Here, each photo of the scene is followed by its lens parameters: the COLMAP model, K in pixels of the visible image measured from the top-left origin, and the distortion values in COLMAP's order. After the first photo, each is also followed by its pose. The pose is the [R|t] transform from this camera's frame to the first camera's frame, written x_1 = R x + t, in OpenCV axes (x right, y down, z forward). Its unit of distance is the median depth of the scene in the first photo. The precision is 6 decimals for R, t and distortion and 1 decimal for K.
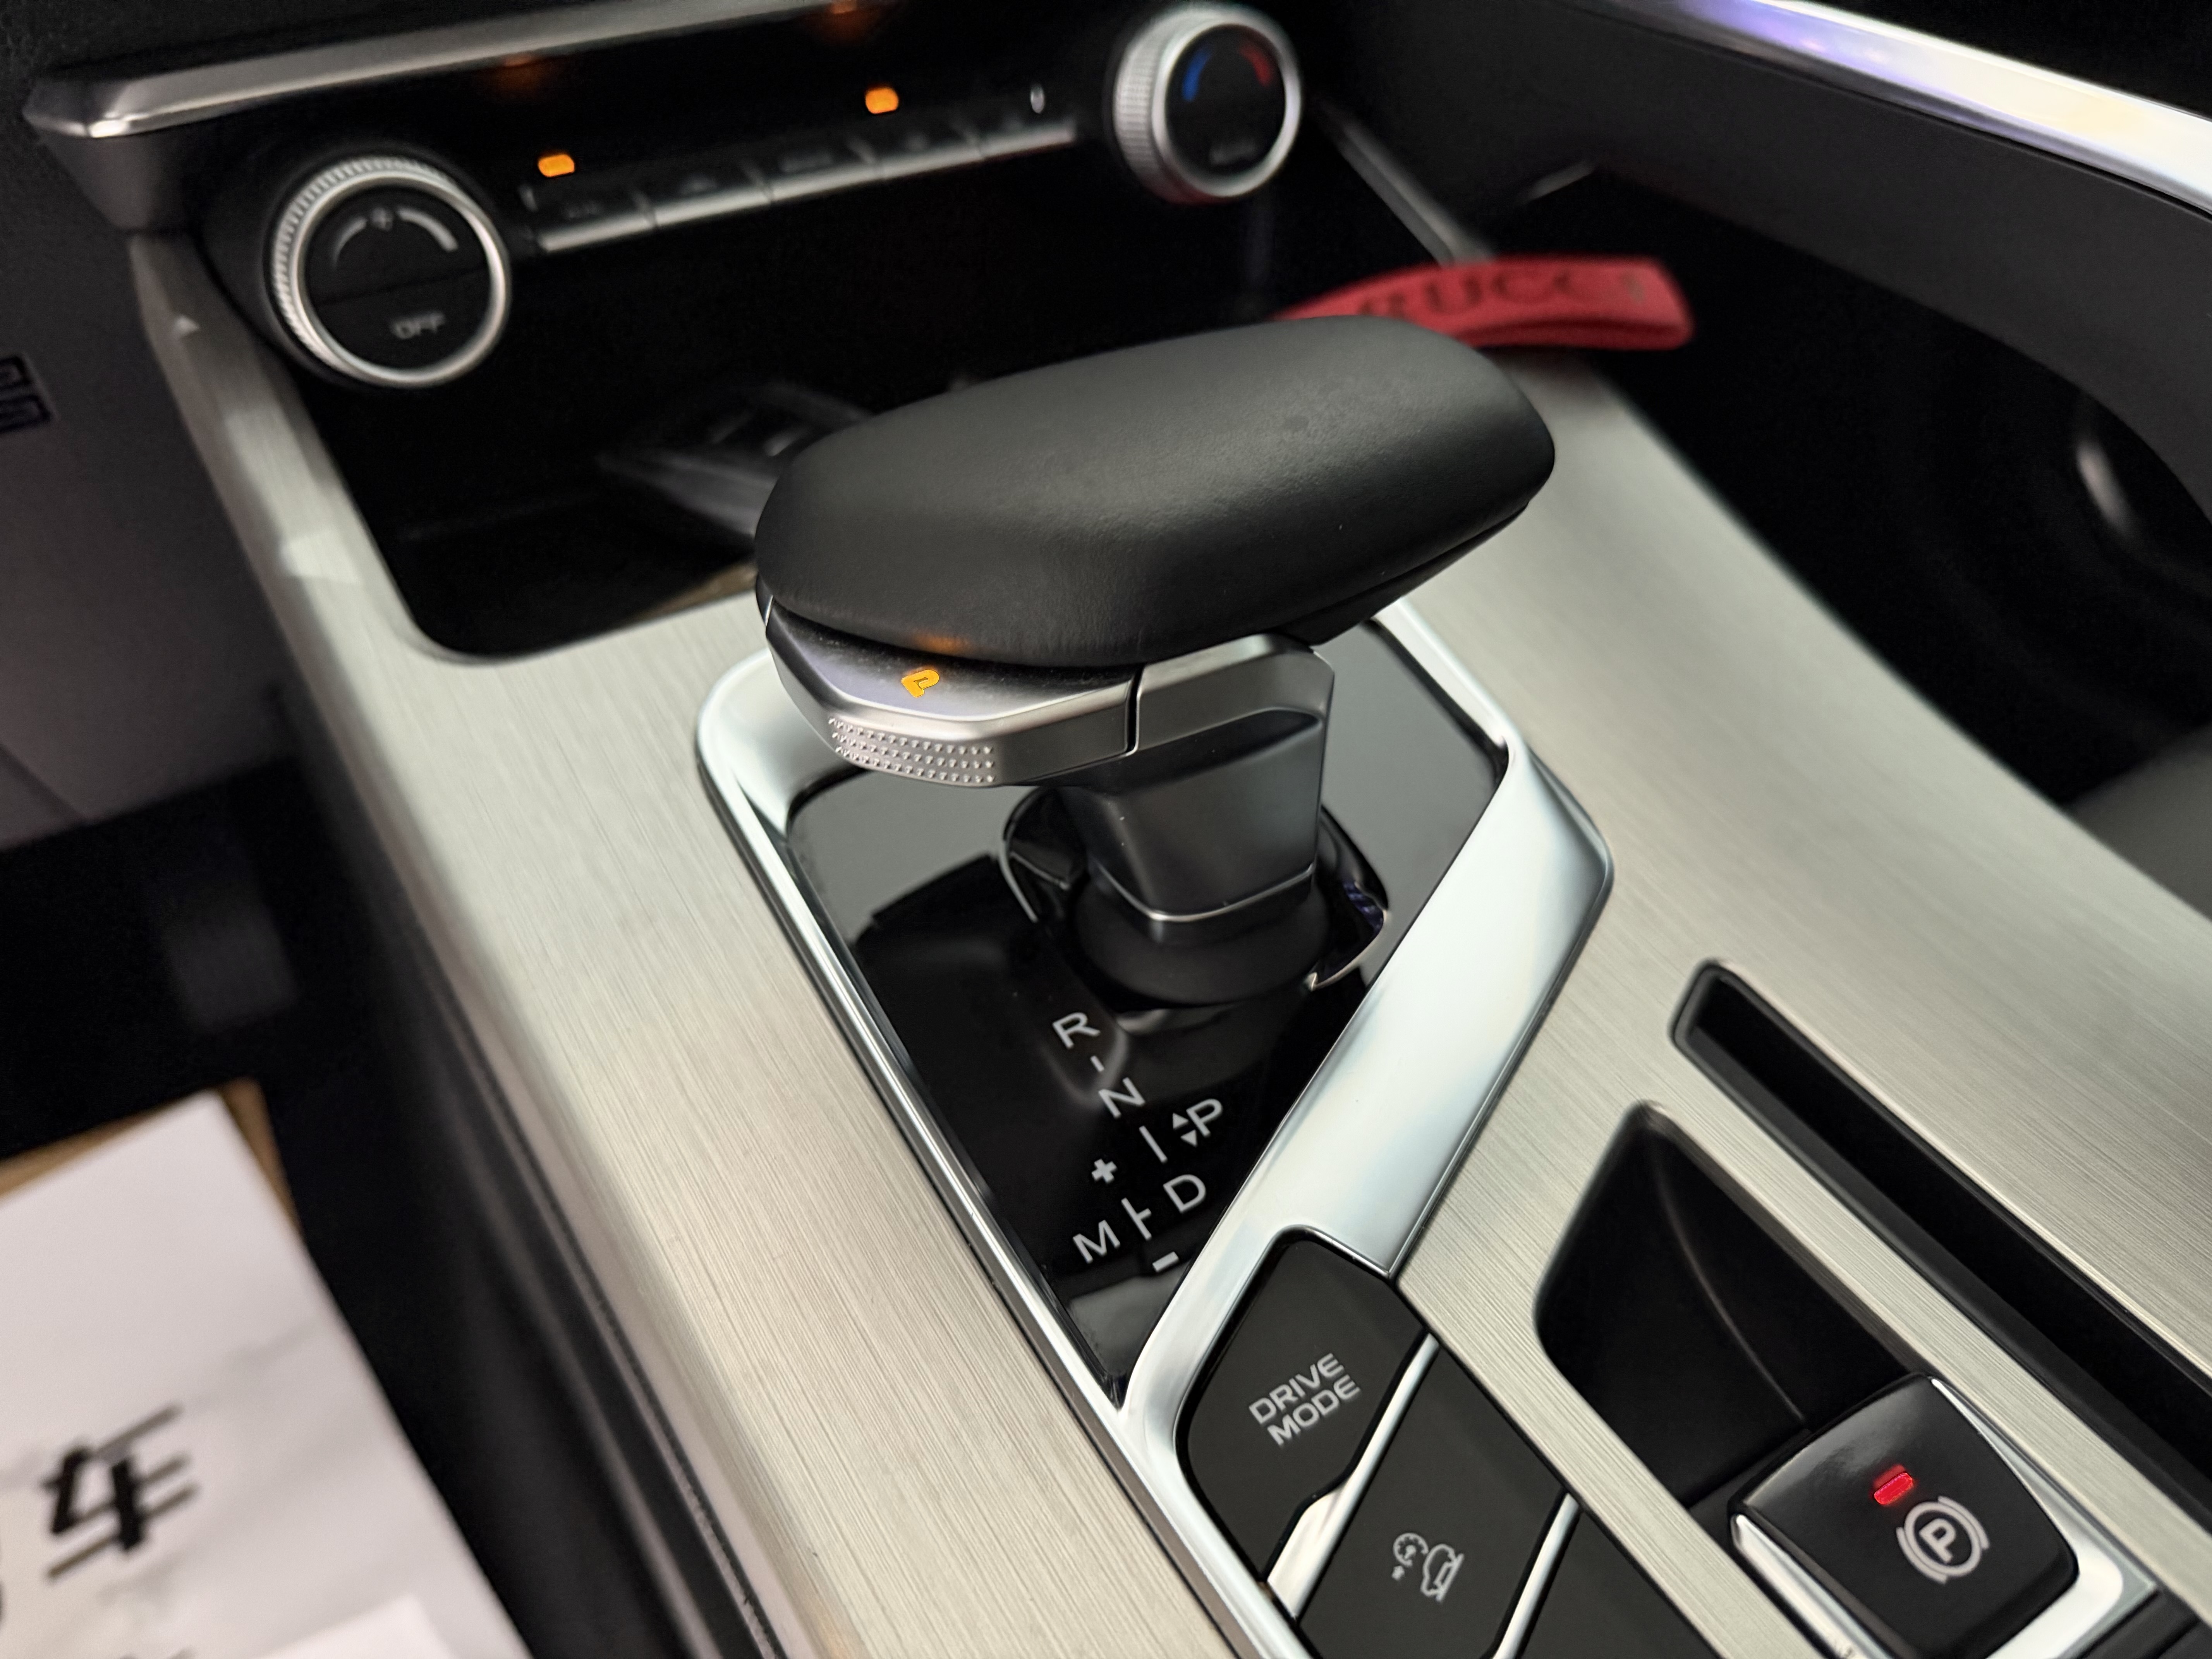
lens RADIAL K [[1640.3, 0, 1111.7], [0, 1640.3, 840.5], [0, 0, 1]] dist [0.004884, -0.034427]
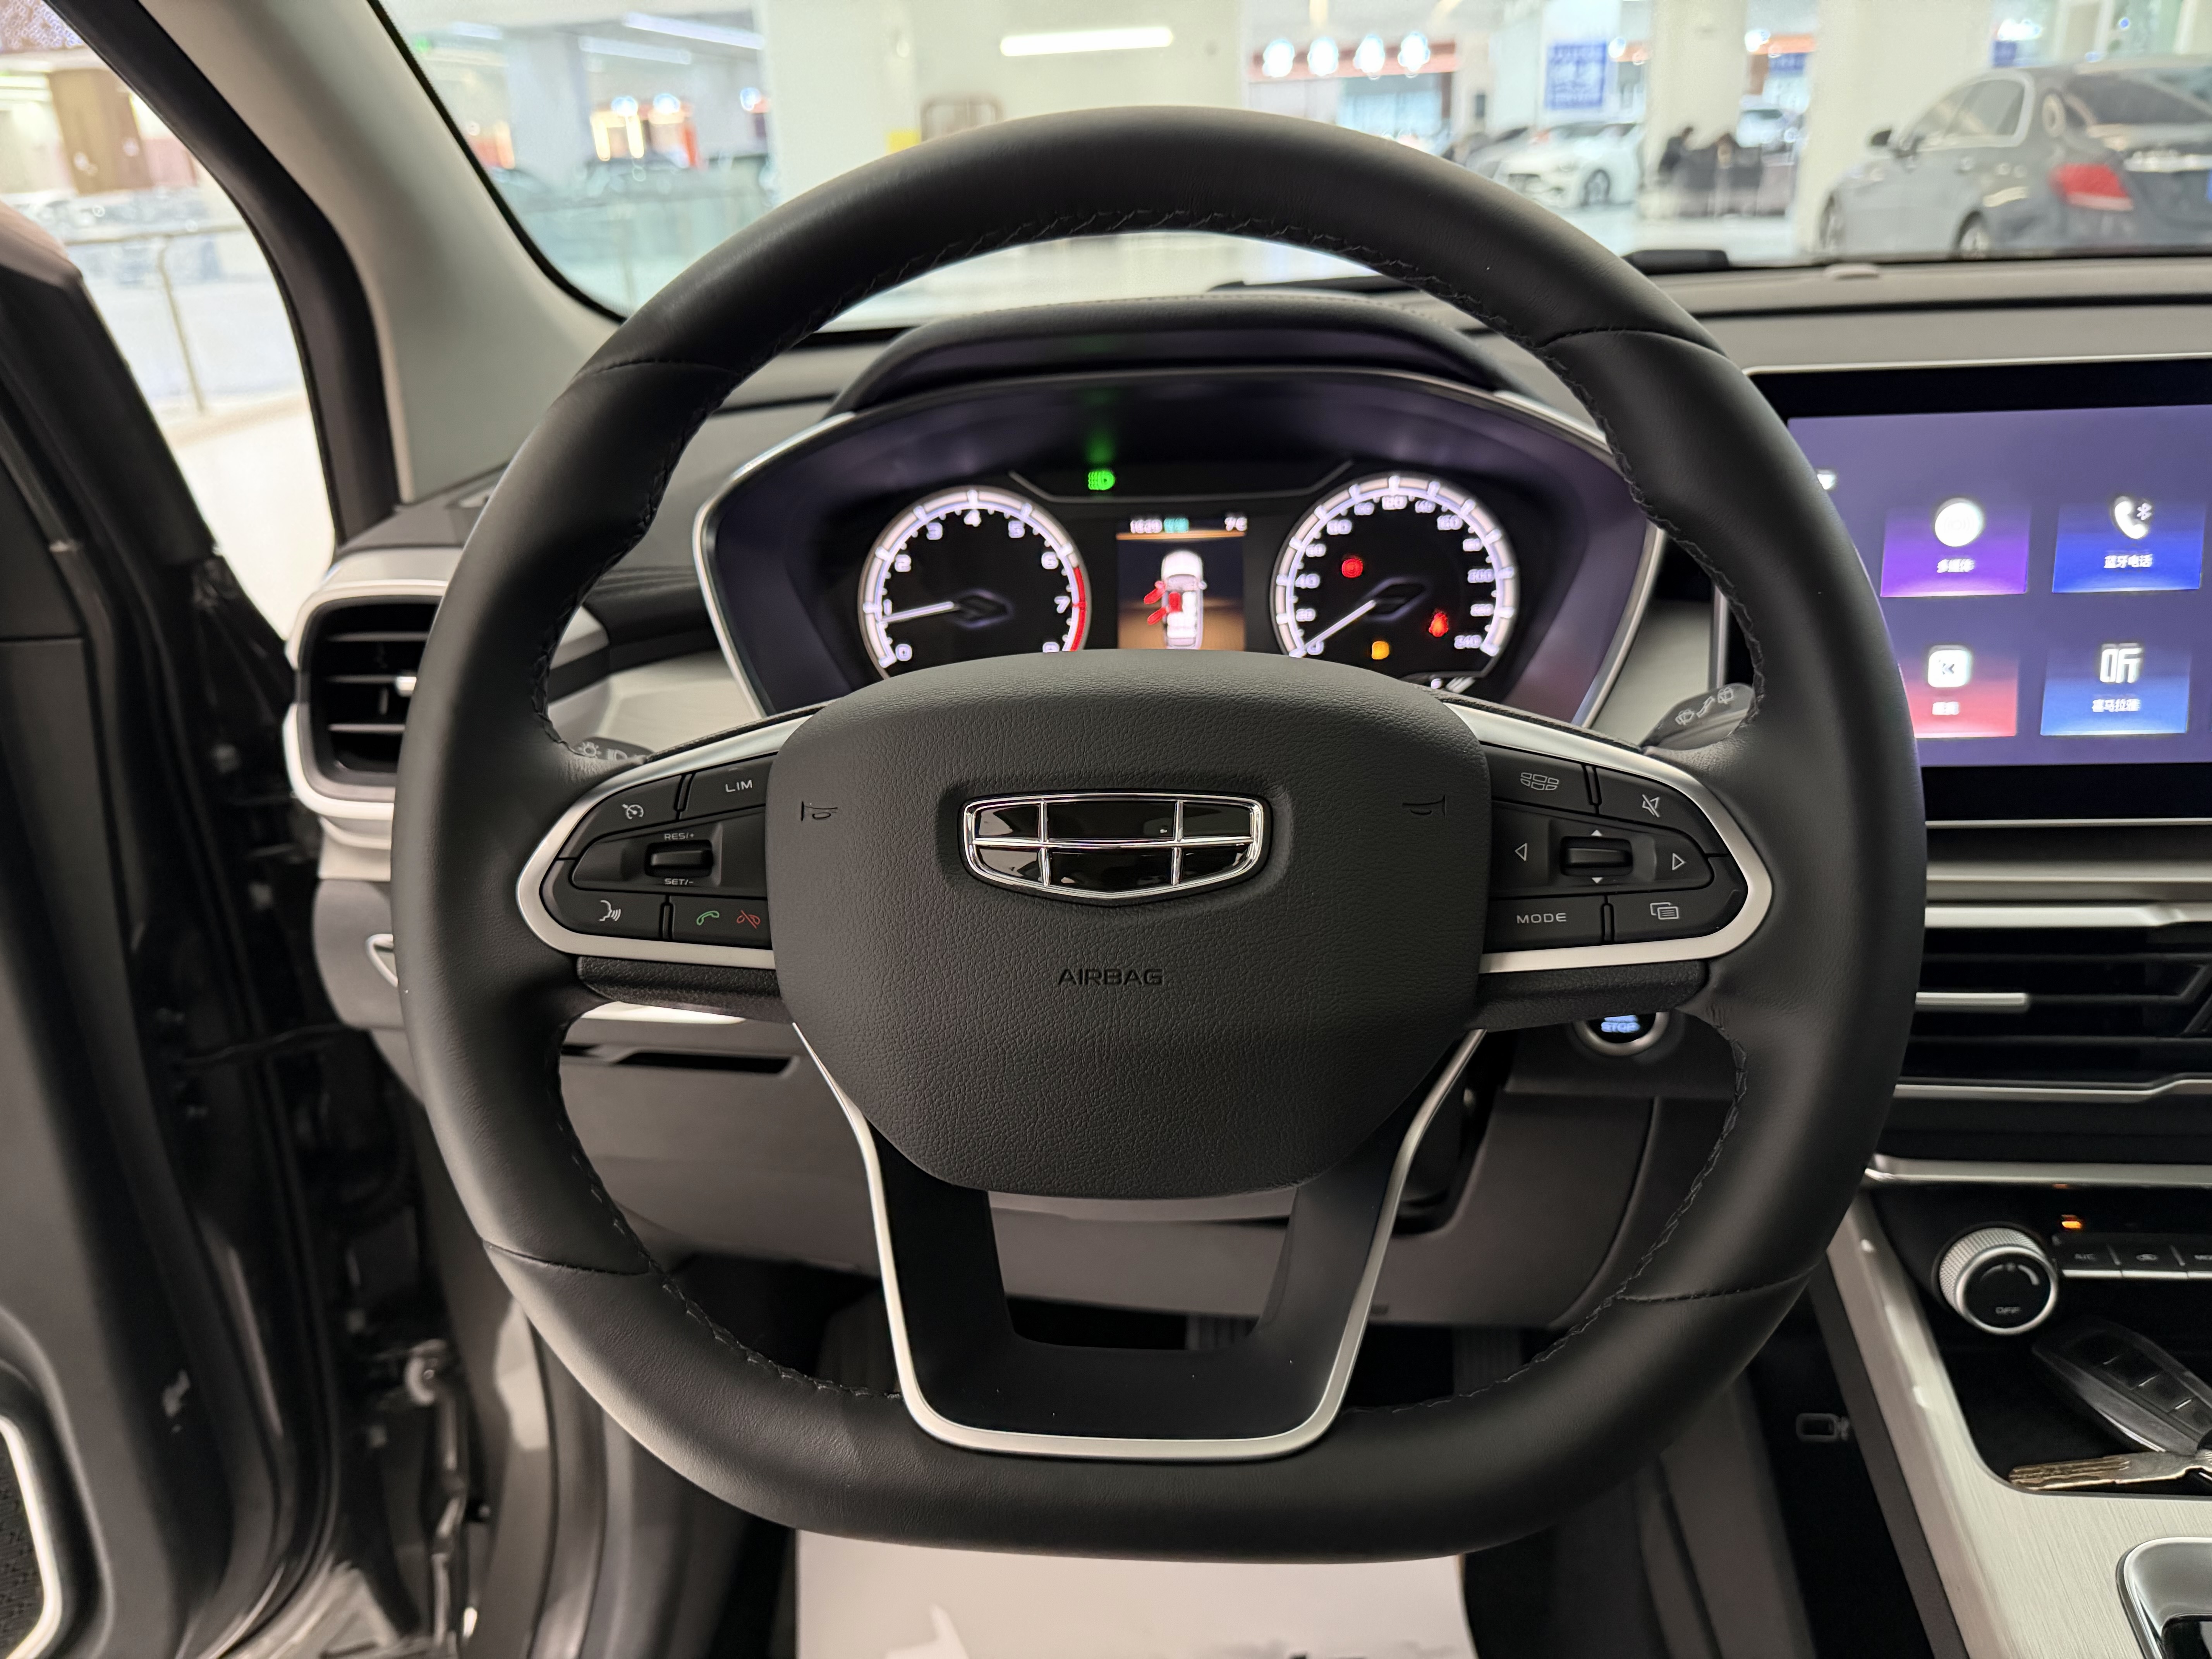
lens RADIAL K [[1640.3, 0, 1104.9], [0, 1640.3, 840.6], [0, 0, 1]] dist [0.004884, -0.034427]
pose [[0.813330, 0.232361, -0.533388, -0.482323], [-0.352226, 0.926339, -0.133543, -0.225072], [0.463068, 0.296487, 0.835262, -1.963986]]
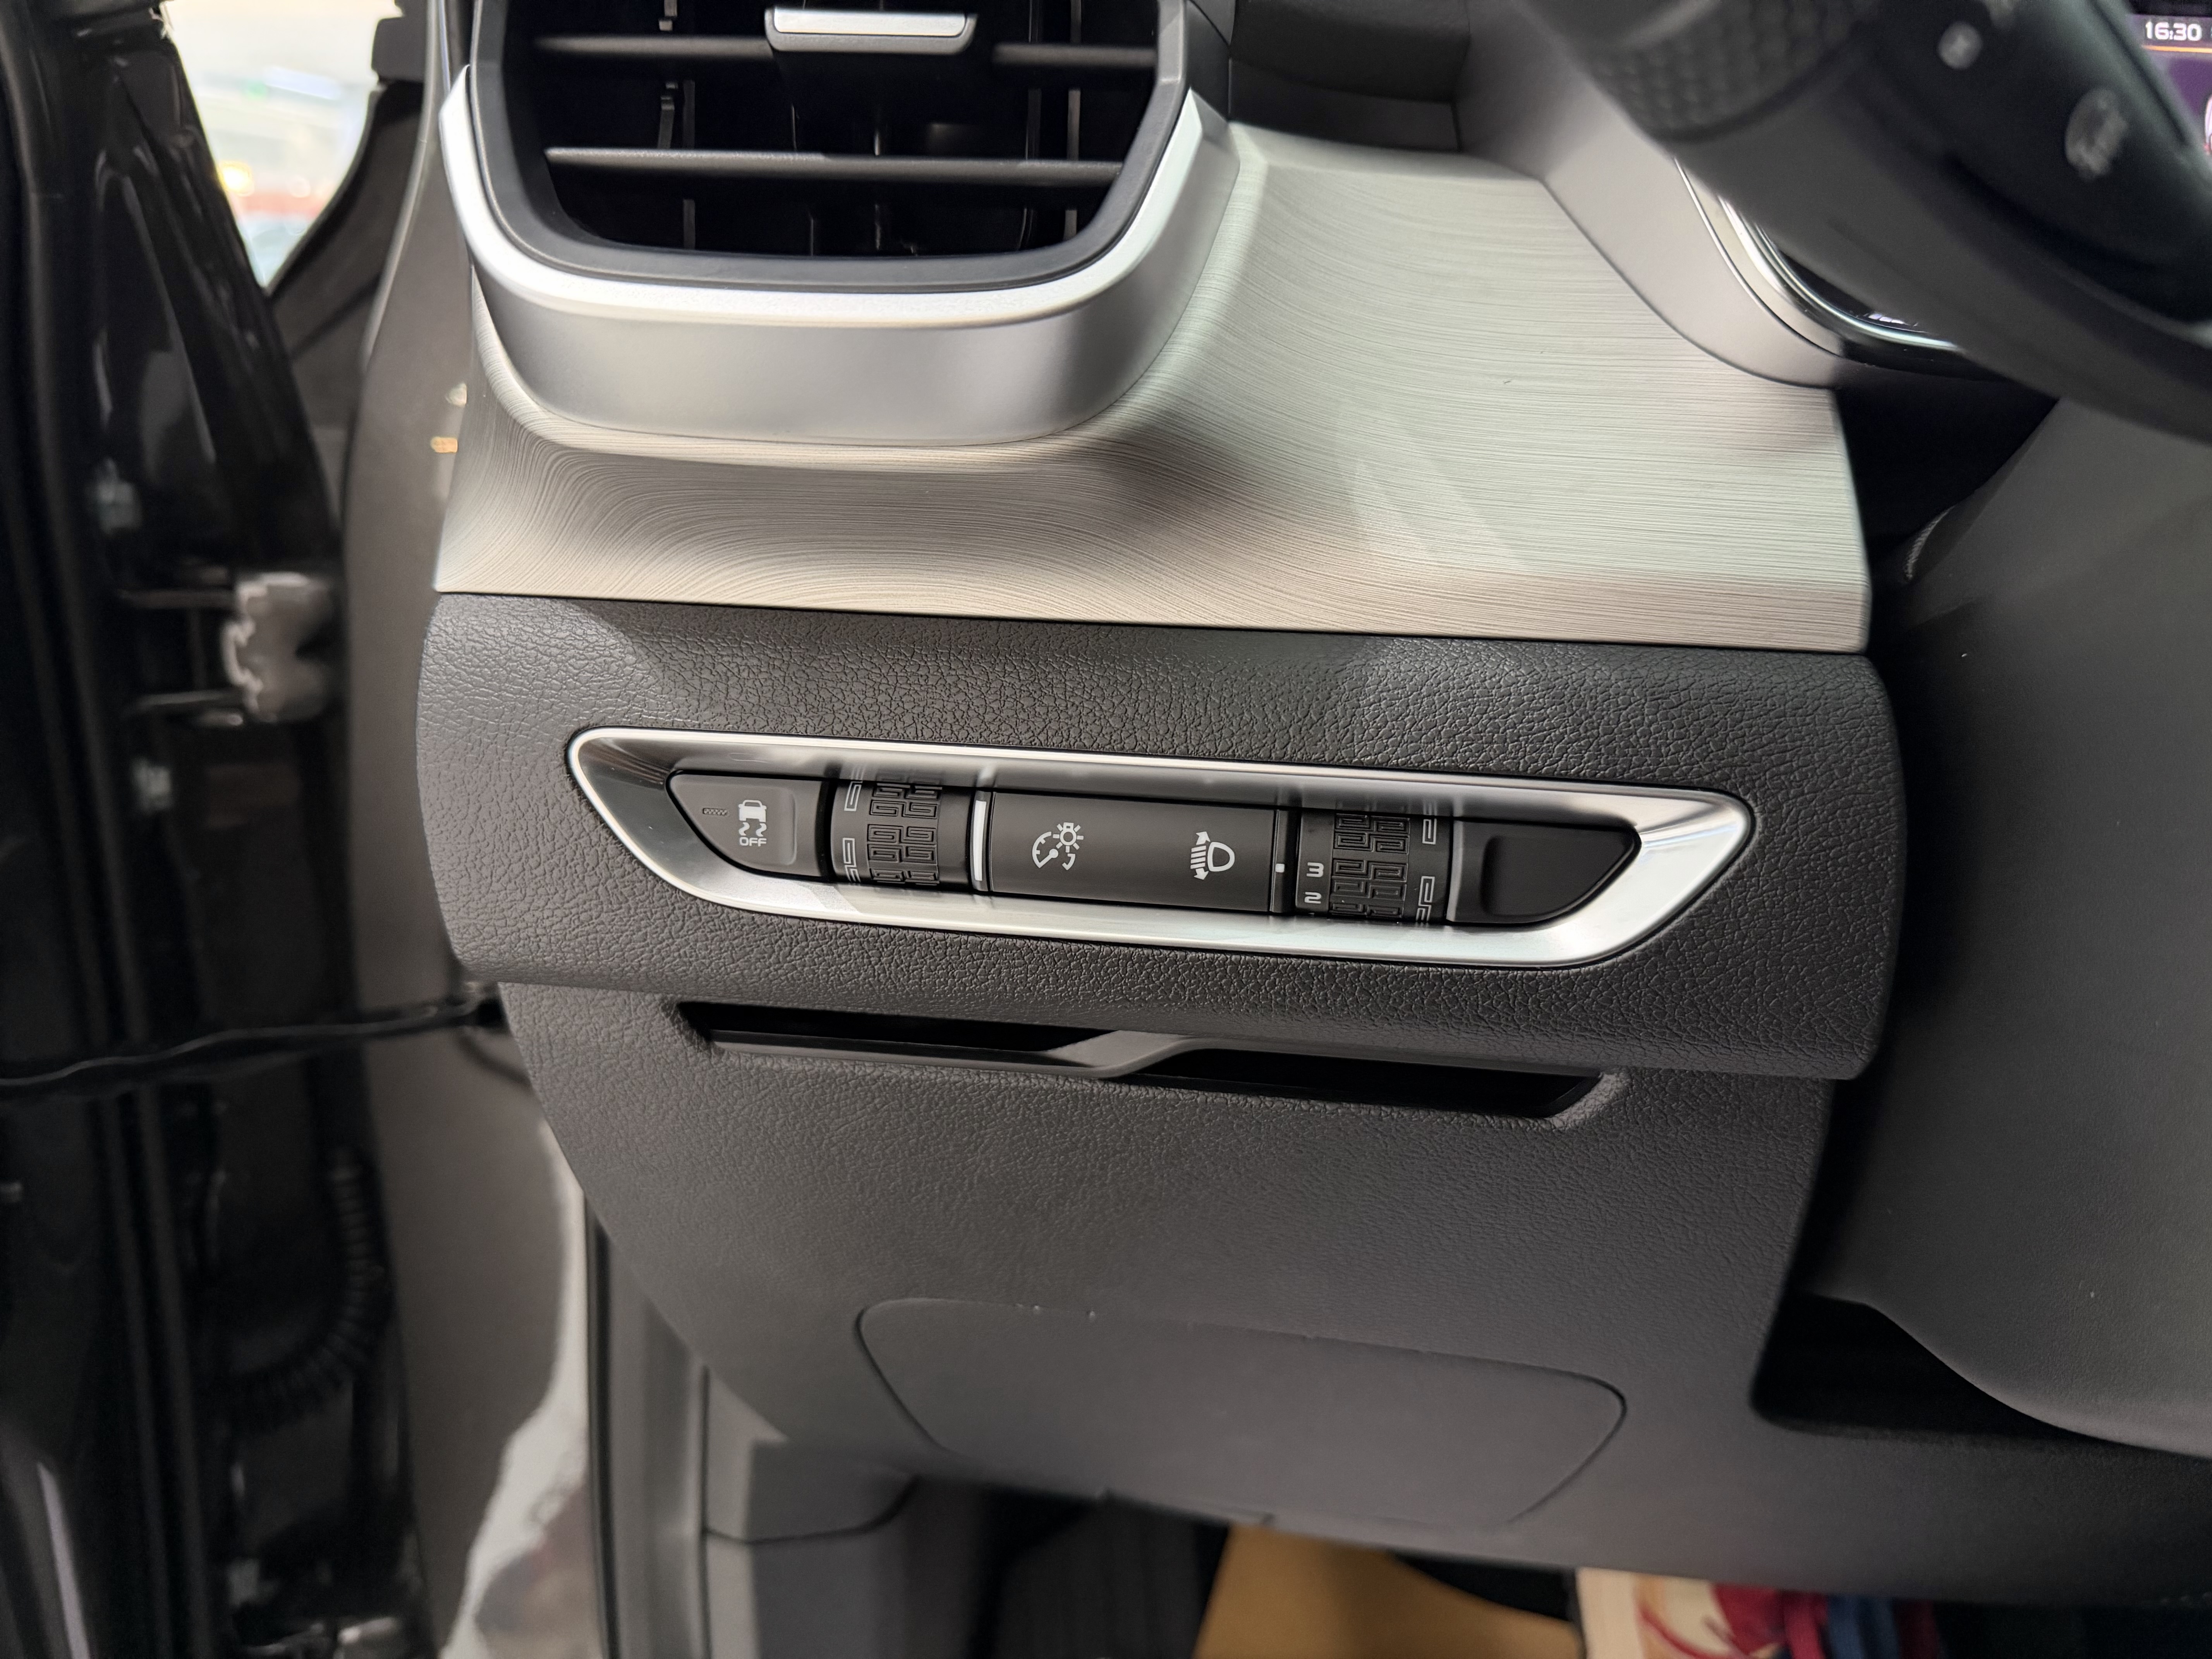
lens RADIAL K [[1640.3, 0, 1096.6], [0, 1640.3, 828.9], [0, 0, 1]] dist [0.004884, -0.034427]
pose [[0.860619, 0.225032, -0.456832, -2.432307], [-0.365851, 0.897229, -0.247251, 0.273826], [0.354244, 0.379921, 0.854501, -0.766774]]
